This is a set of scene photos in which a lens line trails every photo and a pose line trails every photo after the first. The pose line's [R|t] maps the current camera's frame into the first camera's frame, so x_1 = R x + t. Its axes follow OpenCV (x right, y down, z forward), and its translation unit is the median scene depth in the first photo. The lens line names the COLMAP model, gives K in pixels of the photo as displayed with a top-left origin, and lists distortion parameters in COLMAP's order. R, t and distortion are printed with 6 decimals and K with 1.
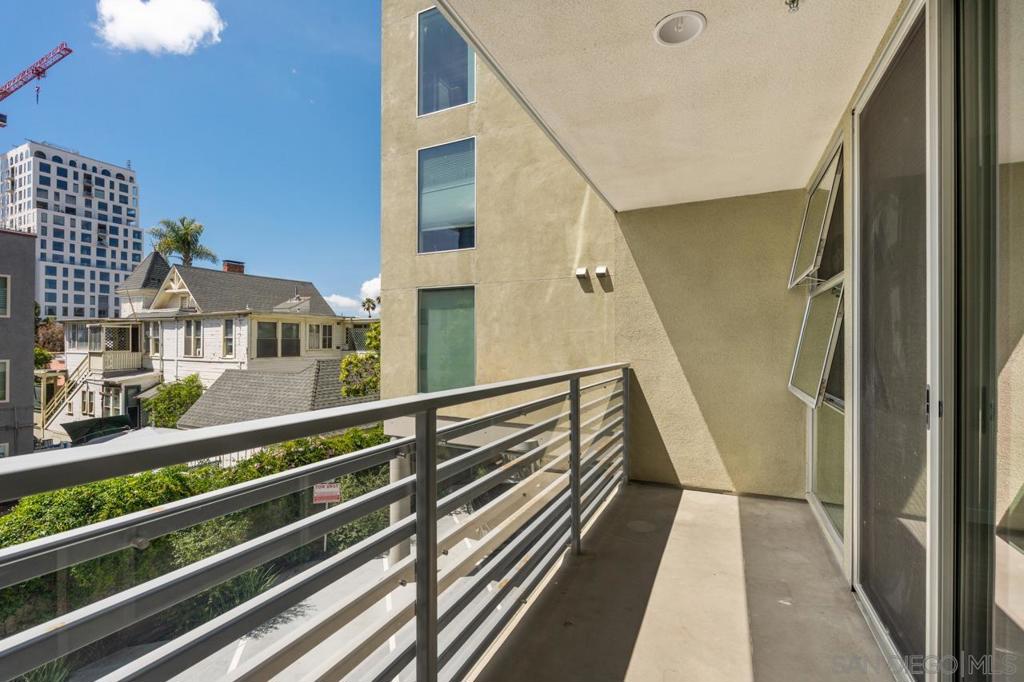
lens RADIAL K [[447.5, 0, 518.7], [0, 447.5, 340.9], [0, 0, 1]] dist [-0.003211, 0.000027]
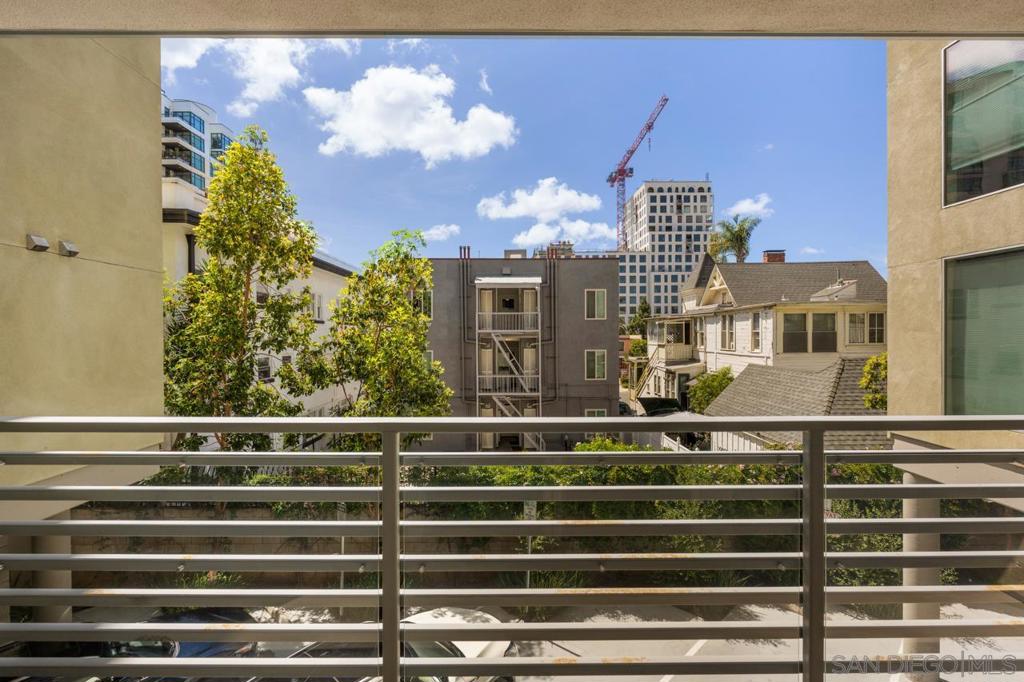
lens RADIAL K [[483.9, 0, 510.8], [0, 483.9, 339.3], [0, 0, 1]] dist [-0.003688, 0.000156]
pose [[0.433902, 0.004196, -0.900950, 0.064980], [0.011293, 0.999885, 0.010096, -0.006115], [0.900889, -0.014556, 0.433805, 0.050817]]
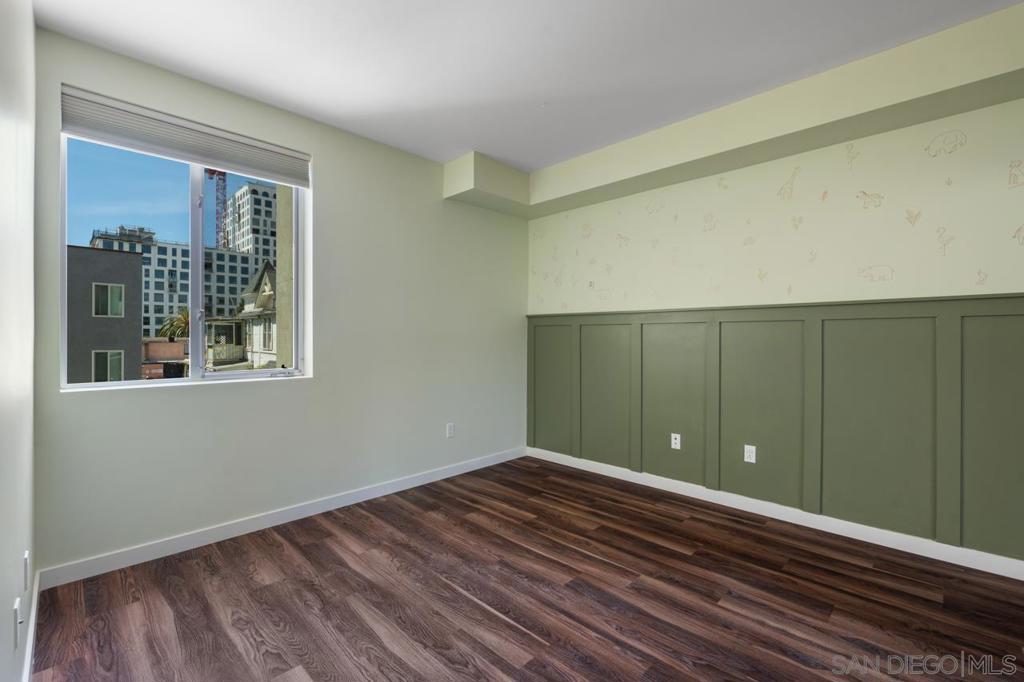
lens RADIAL K [[447.5, 0, 514.8], [0, 447.5, 341.3], [0, 0, 1]] dist [-0.003211, 0.000027]
pose [[0.939580, 0.003829, -0.342307, 0.254581], [-0.000461, 0.999951, 0.009919, 0.002515], [0.342328, -0.009162, 0.939536, 0.124669]]
